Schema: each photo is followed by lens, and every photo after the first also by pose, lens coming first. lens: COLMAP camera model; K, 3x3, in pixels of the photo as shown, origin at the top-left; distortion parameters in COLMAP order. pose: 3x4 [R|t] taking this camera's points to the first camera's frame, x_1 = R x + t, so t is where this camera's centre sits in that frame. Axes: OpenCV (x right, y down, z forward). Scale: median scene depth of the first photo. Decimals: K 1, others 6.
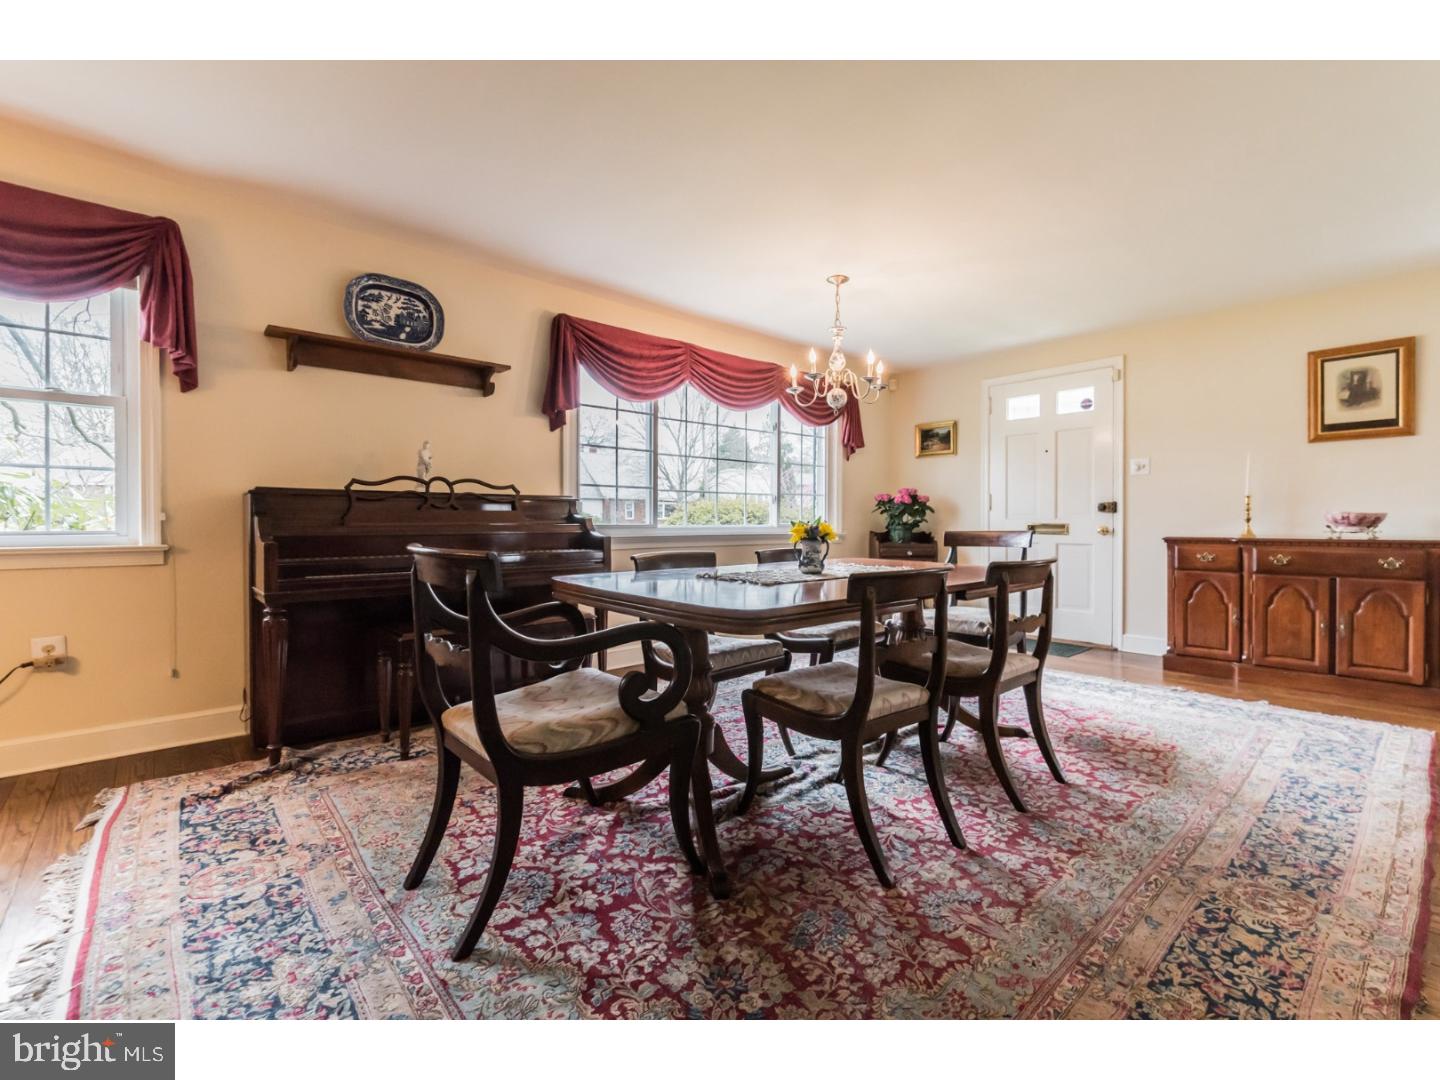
lens RADIAL K [[637.9, 0, 730.1], [0, 637.9, 531.0], [0, 0, 1]] dist [0.001039, -0.000118]
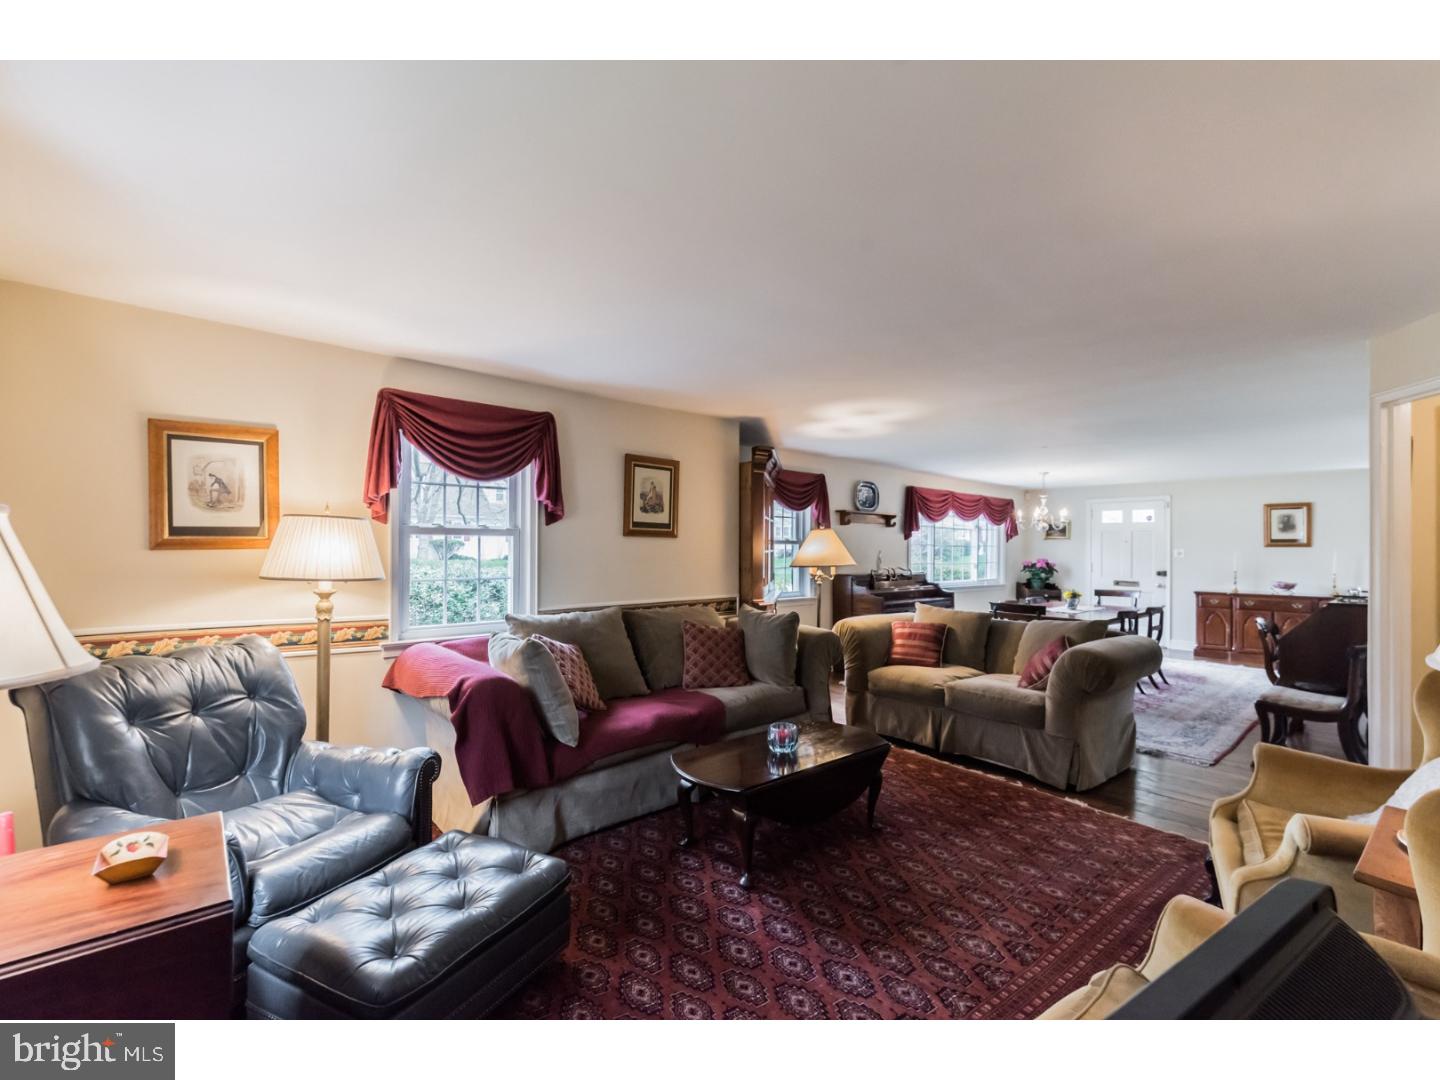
lens RADIAL K [[637.9, 0, 709.1], [0, 637.9, 548.3], [0, 0, 1]] dist [0.001039, -0.000118]
pose [[0.999870, 0.005398, -0.015211, -0.792178], [-0.005551, 0.999935, -0.010007, -0.092488], [0.015156, 0.010090, 0.999834, -1.005384]]
